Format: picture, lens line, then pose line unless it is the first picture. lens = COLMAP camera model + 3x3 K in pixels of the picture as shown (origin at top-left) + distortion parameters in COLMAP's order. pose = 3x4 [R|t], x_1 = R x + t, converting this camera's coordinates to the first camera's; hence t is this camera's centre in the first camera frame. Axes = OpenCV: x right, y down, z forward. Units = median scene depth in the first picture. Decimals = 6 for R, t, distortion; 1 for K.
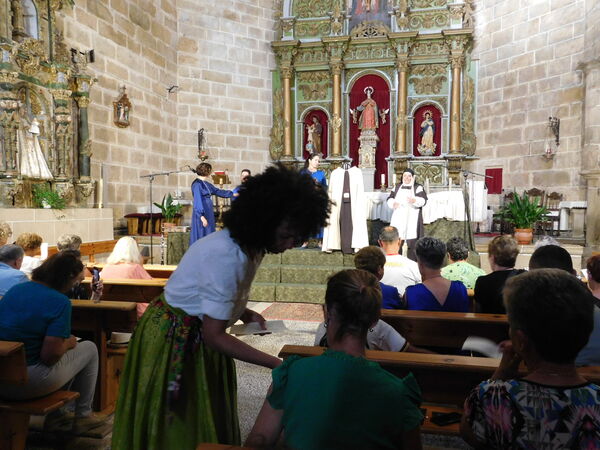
lens RADIAL K [[490.9, 0, 300.1], [0, 490.9, 226.4], [0, 0, 1]] dist [-0.007395, 0.014151]
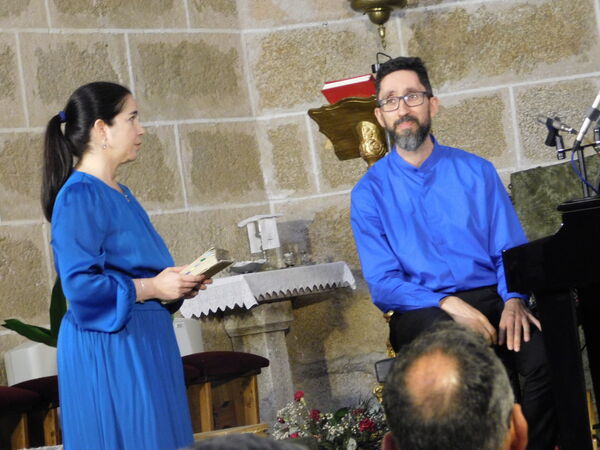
lens RADIAL K [[3003.2, 0, 299.2], [0, 3003.2, 225.1], [0, 0, 1]] dist [1.216403, -50.098507]
pose [[0.918403, -0.149780, -0.366199, 0.142576], [0.132667, 0.988570, -0.071618, 0.006645], [0.372740, 0.017192, 0.927777, 0.023736]]
